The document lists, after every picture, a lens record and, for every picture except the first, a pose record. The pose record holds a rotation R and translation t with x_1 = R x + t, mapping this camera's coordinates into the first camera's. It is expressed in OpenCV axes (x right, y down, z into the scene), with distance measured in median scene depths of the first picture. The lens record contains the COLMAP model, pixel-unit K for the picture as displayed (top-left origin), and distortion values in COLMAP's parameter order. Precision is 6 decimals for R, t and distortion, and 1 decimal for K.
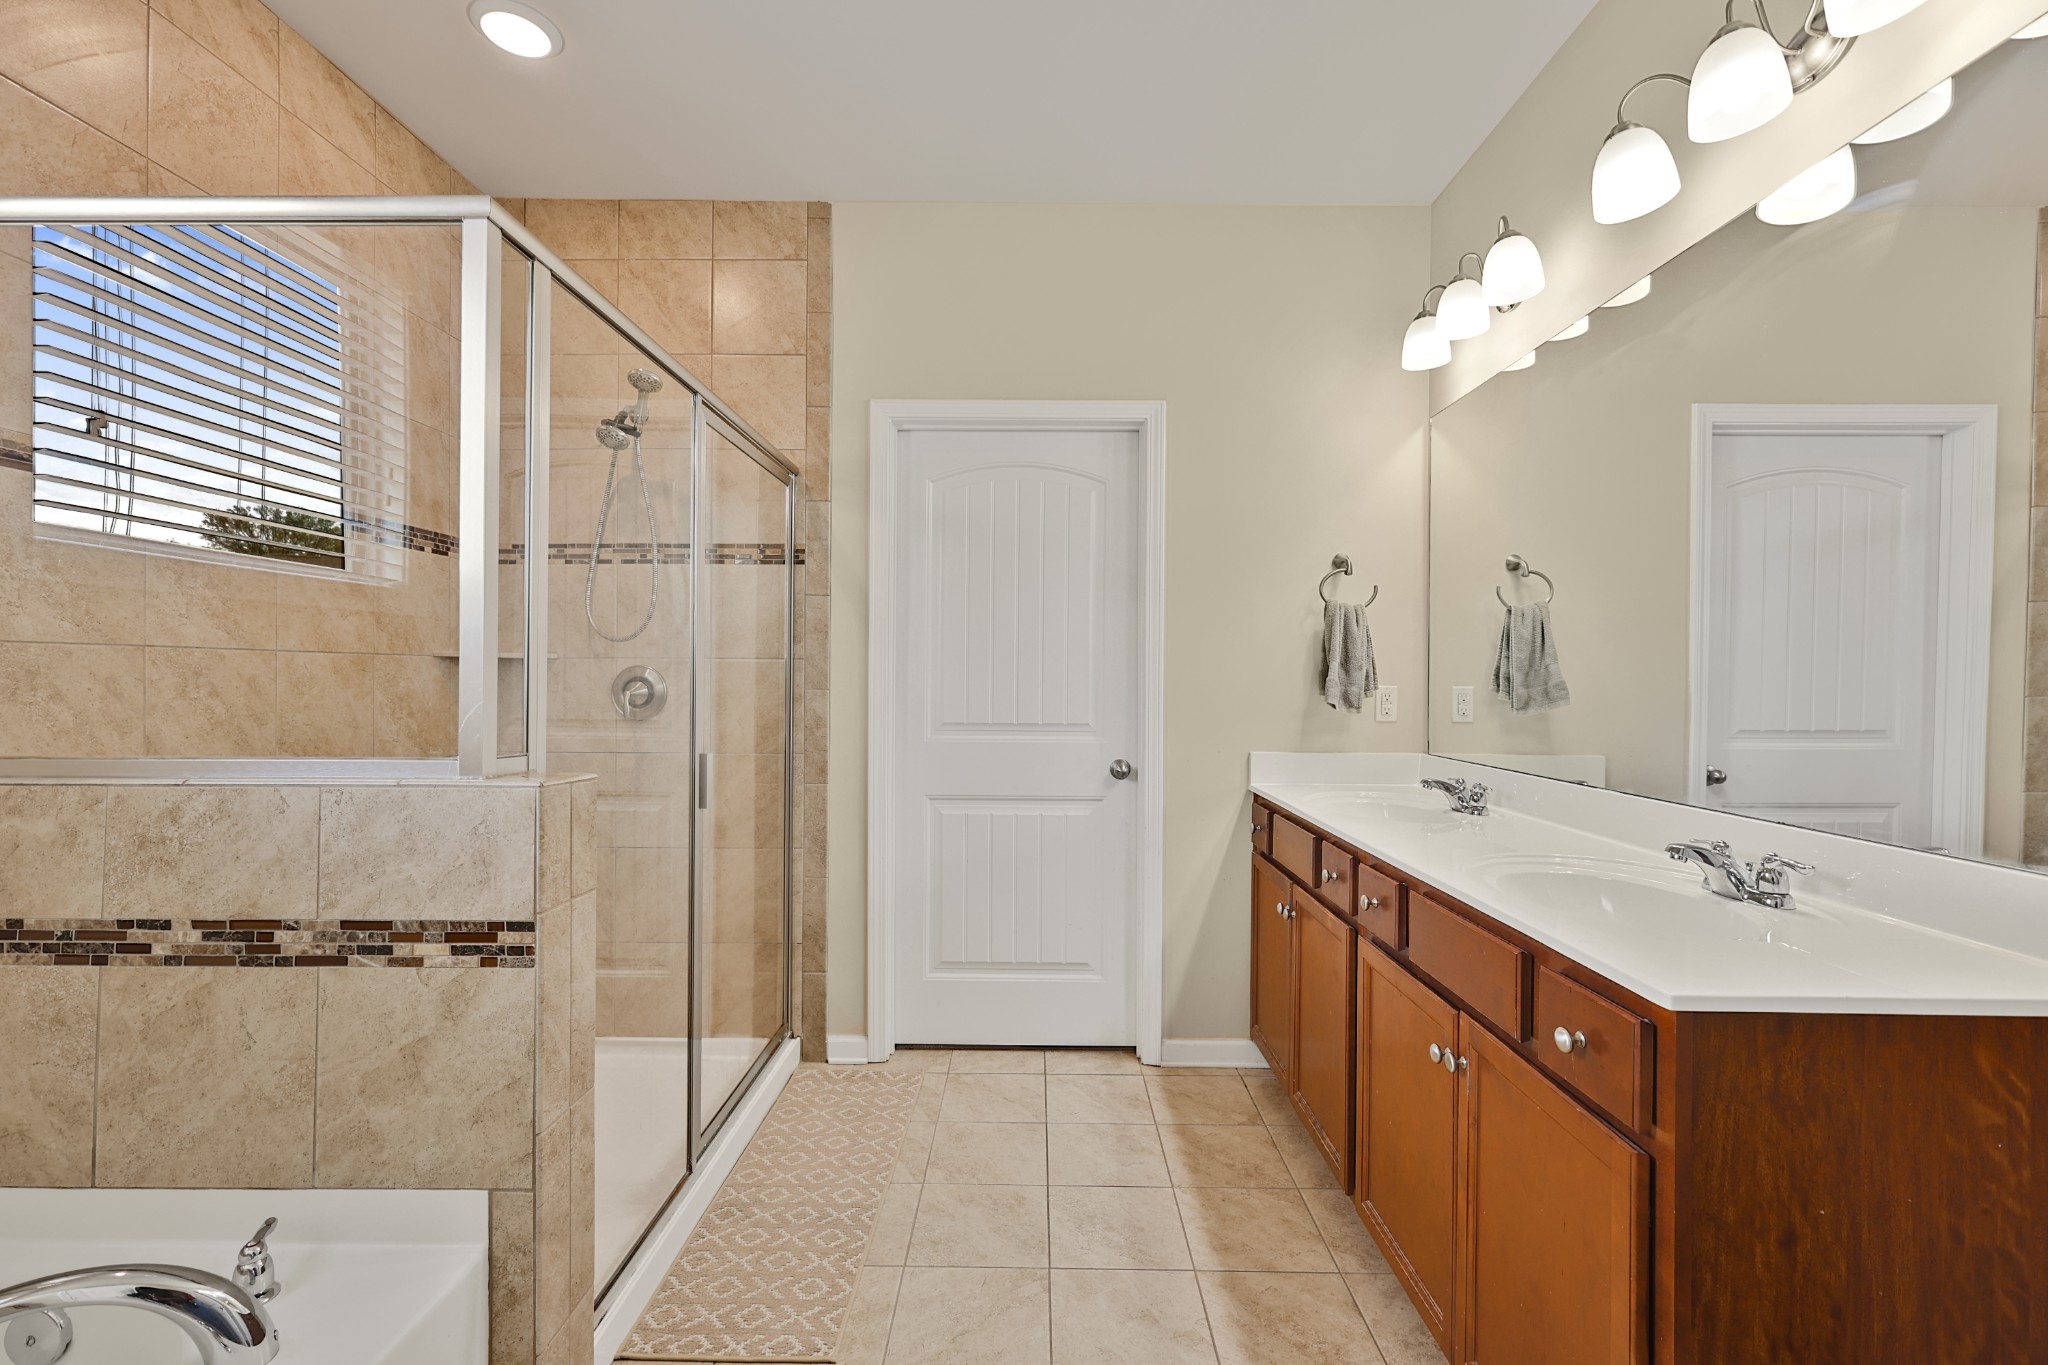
lens RADIAL K [[888.6, 0, 1027.0], [0, 888.6, 680.8], [0, 0, 1]] dist [0.003191, 0.000343]
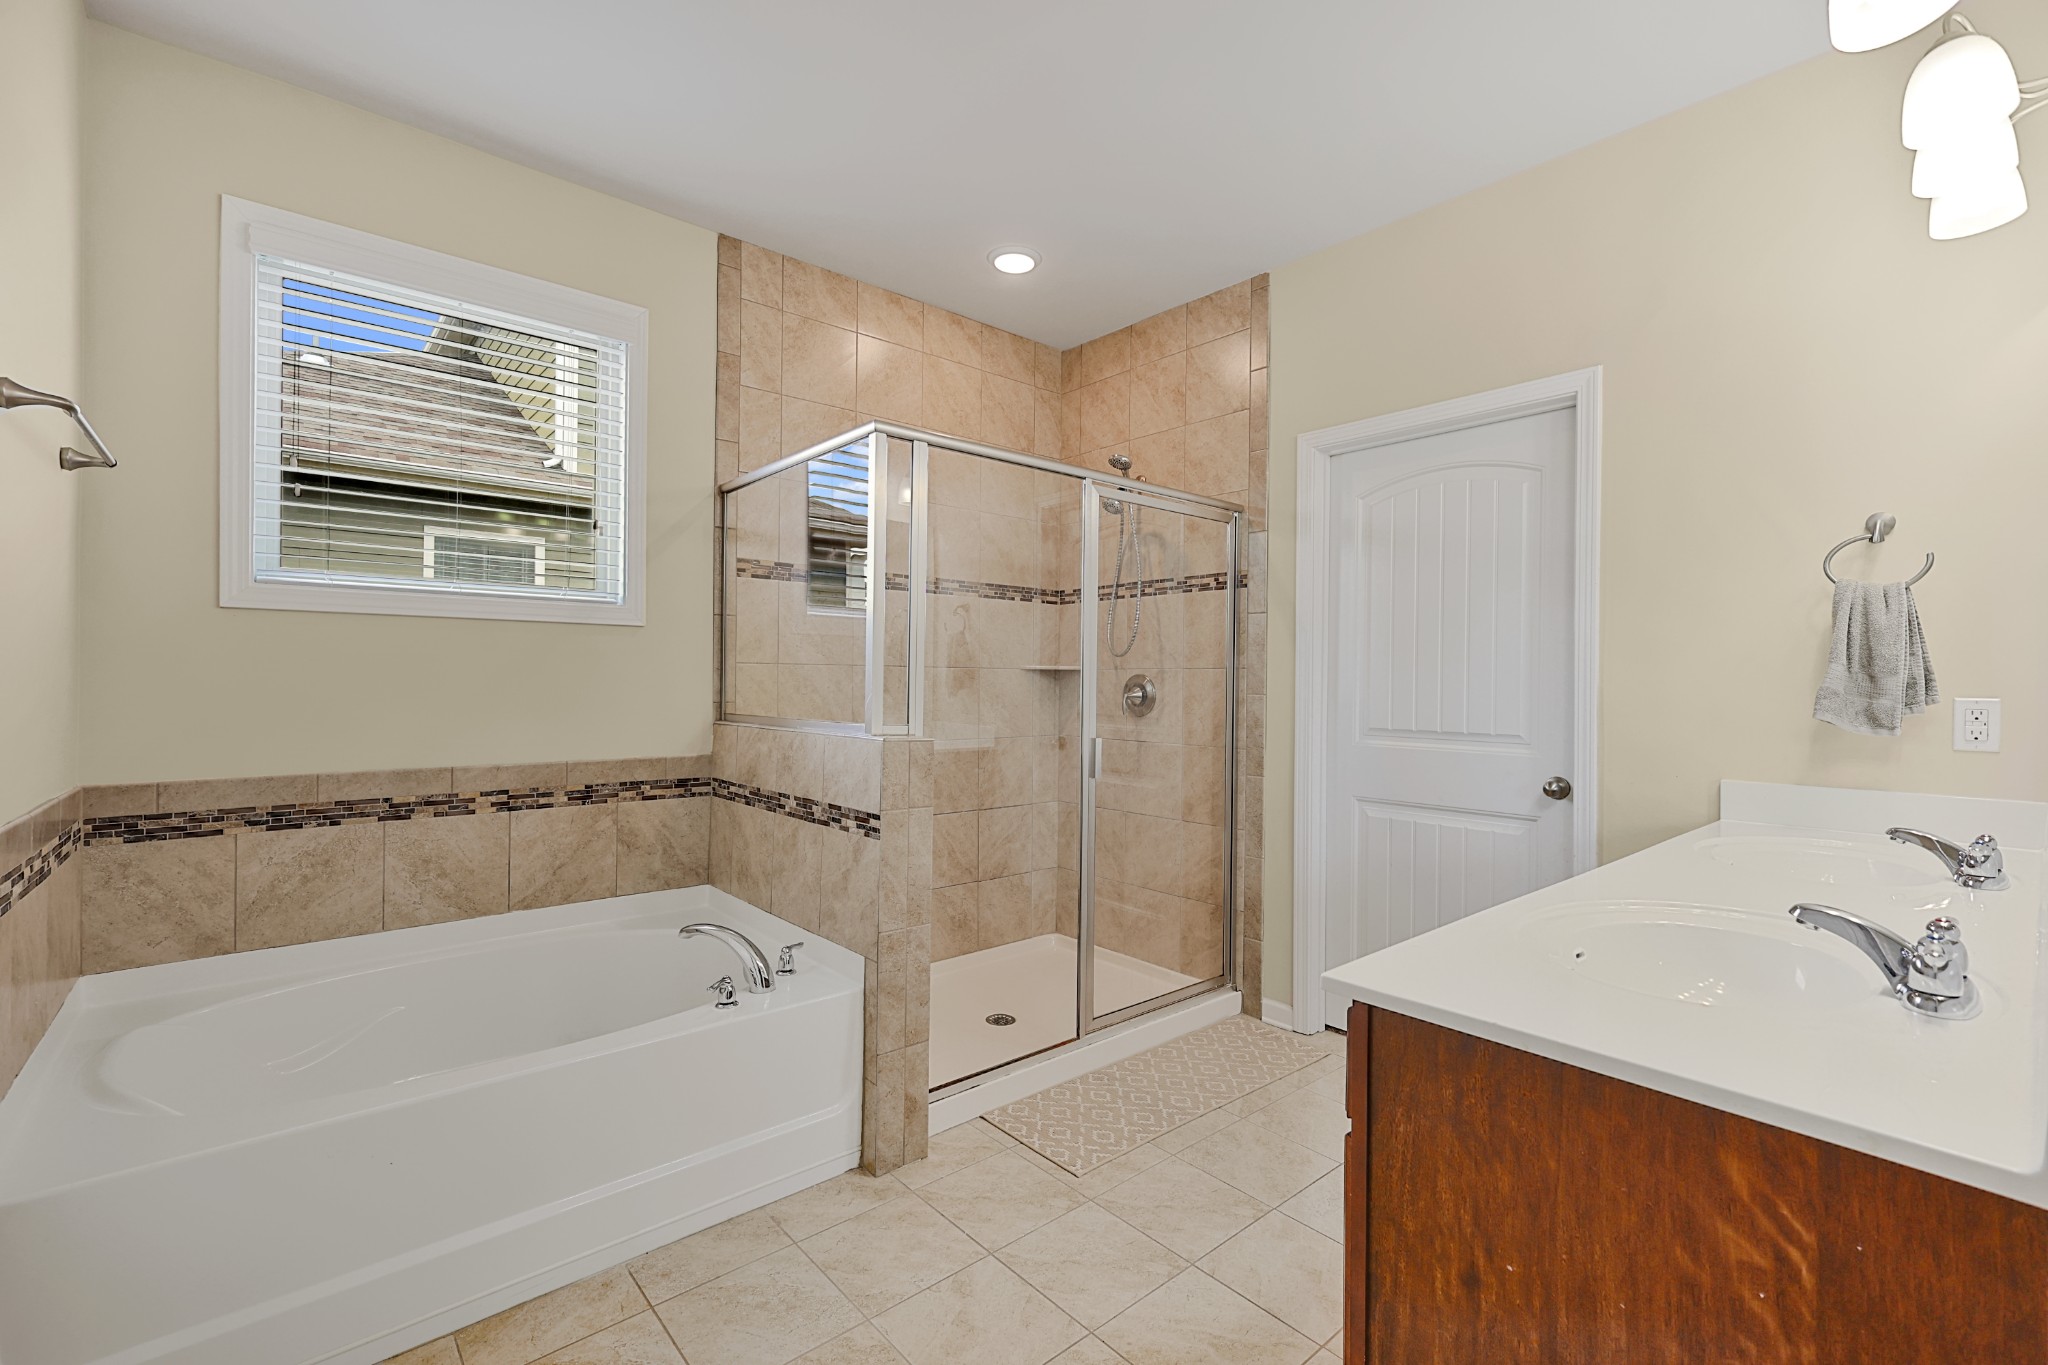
lens RADIAL K [[888.6, 0, 1027.0], [0, 888.6, 680.8], [0, 0, 1]] dist [0.003191, 0.000343]
pose [[0.661520, -0.000851, -0.749927, 0.607643], [-0.008595, 0.999925, -0.008716, 0.006506], [0.749878, 0.012211, 0.661463, 0.014506]]
